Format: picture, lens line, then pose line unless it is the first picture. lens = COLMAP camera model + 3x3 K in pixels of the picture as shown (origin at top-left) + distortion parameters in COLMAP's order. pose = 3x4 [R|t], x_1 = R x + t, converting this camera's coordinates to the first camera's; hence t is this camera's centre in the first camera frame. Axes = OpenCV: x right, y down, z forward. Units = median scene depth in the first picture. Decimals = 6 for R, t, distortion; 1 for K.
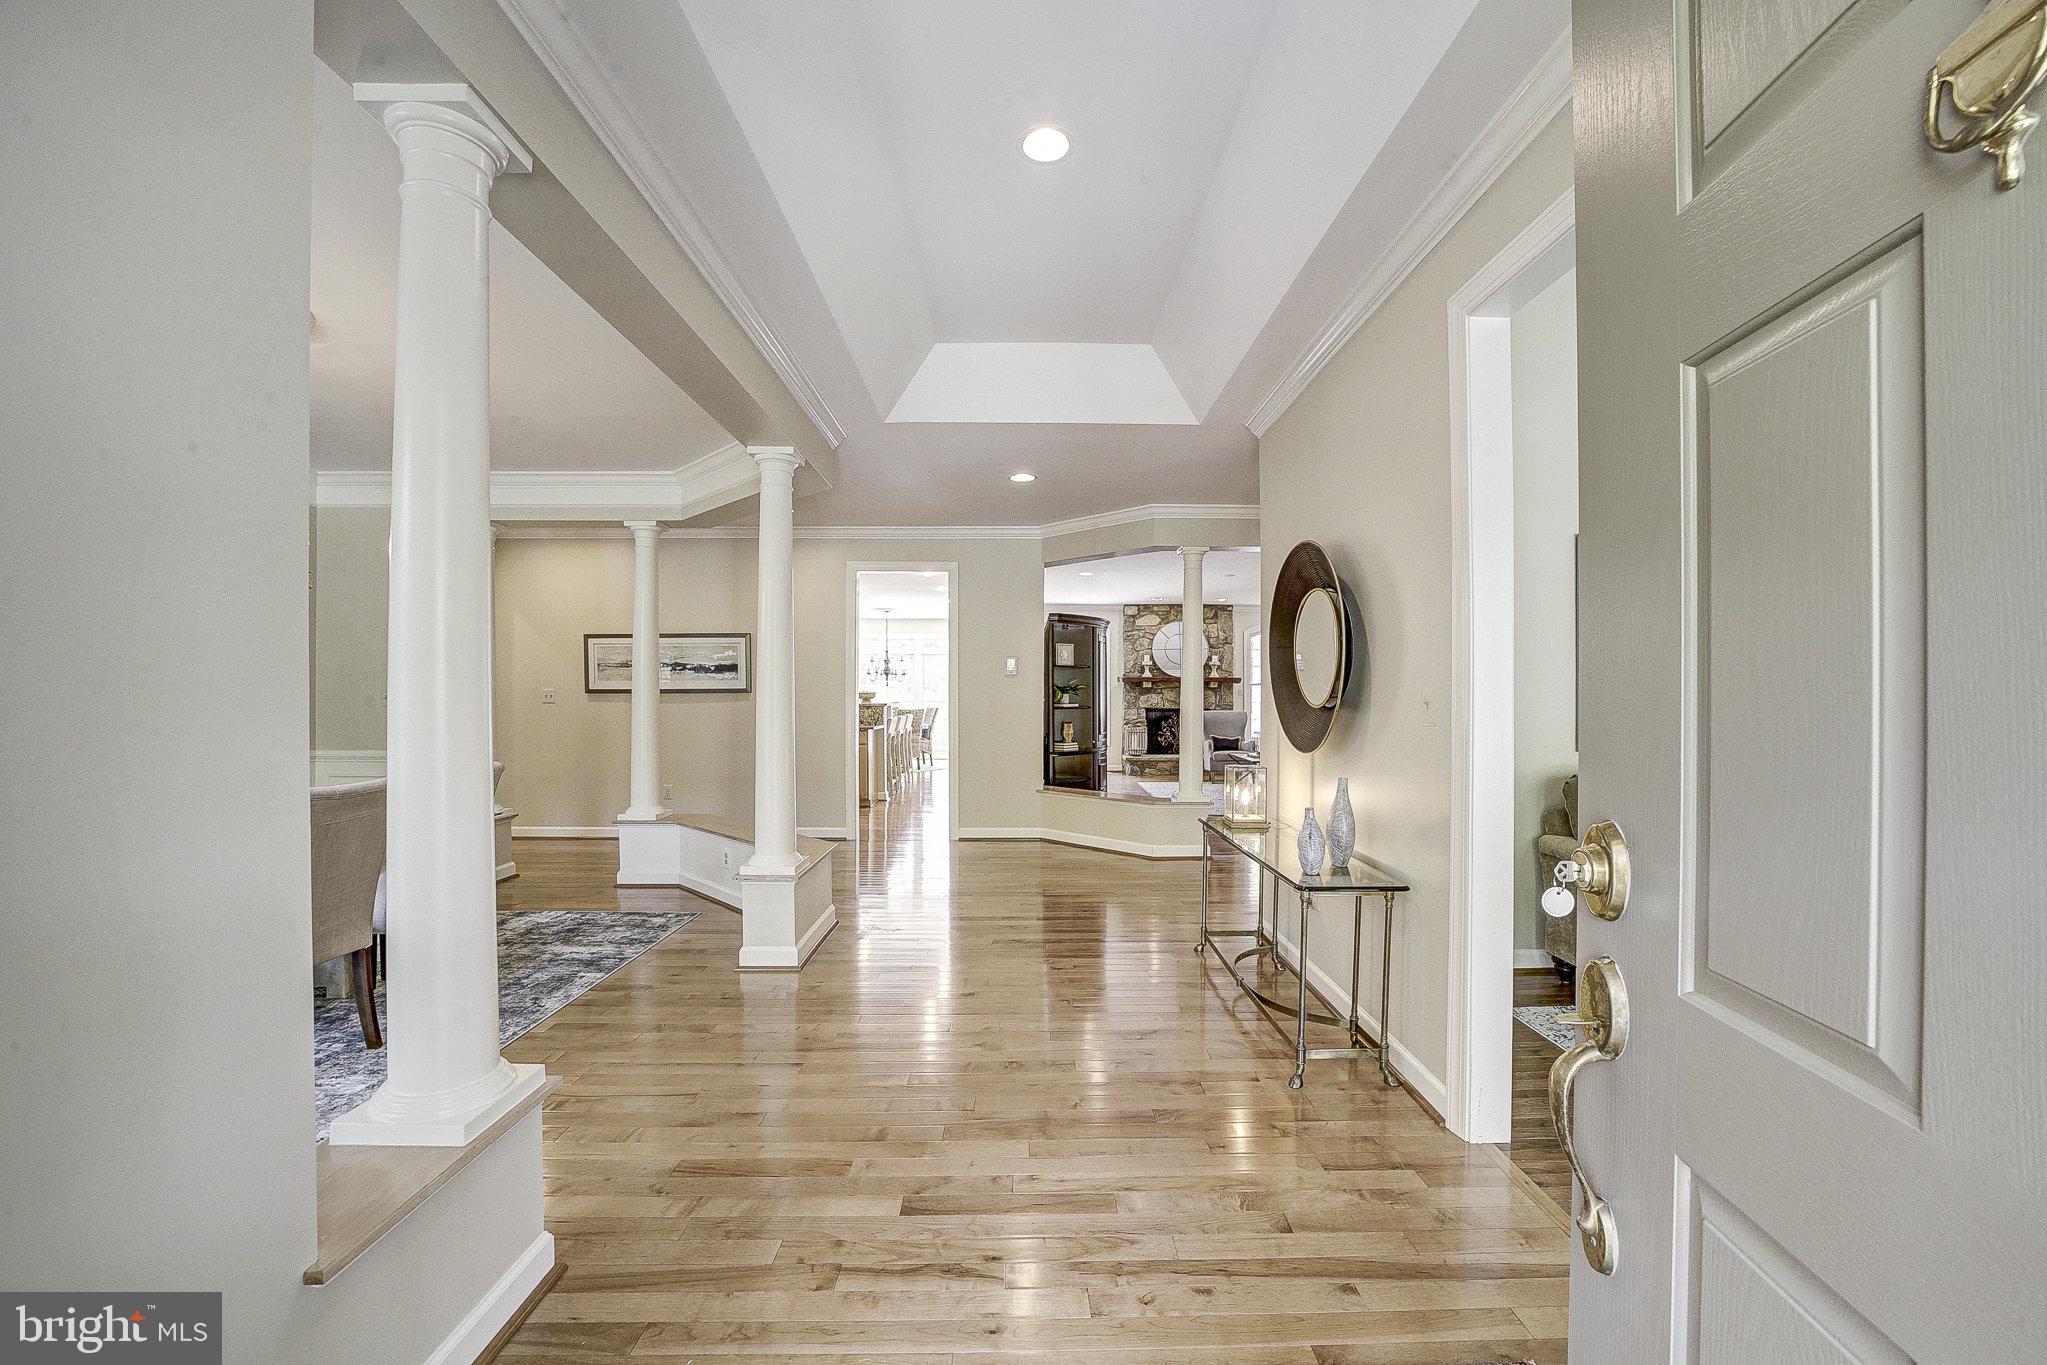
lens RADIAL K [[808.1, 0, 1020.6], [0, 808.1, 690.0], [0, 0, 1]] dist [-0.023959, 0.001665]
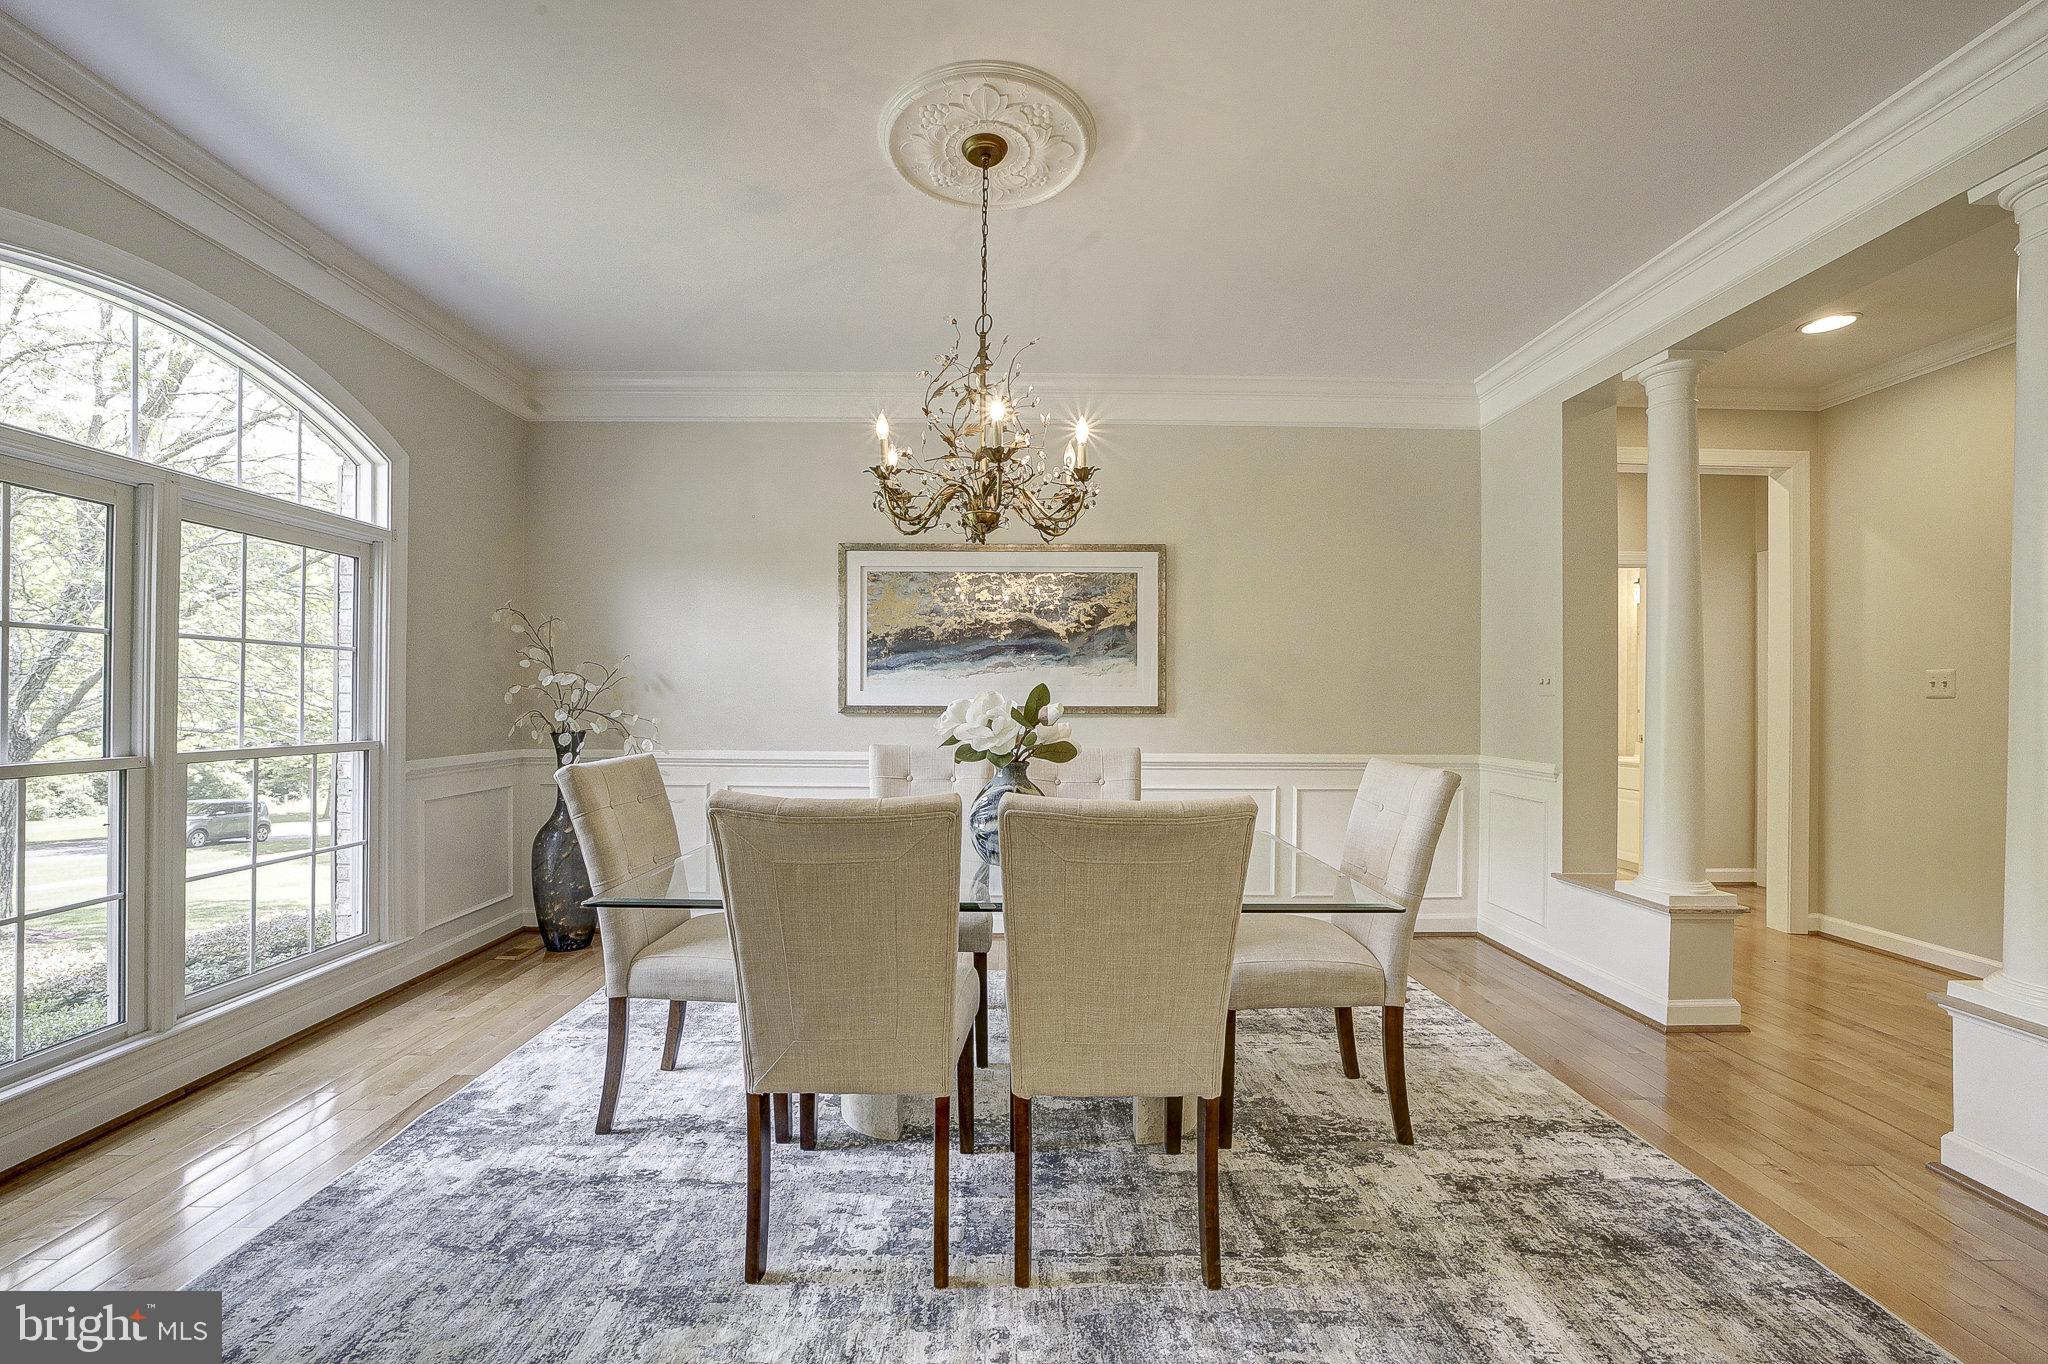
lens RADIAL K [[808.5, 0, 1016.4], [0, 808.5, 702.7], [0, 0, 1]] dist [-0.023959, 0.001665]
pose [[0.013608, -0.005992, -0.999889, -0.173821], [-0.003456, 0.999976, -0.006040, 0.039443], [0.999901, 0.003538, 0.013587, 0.672247]]
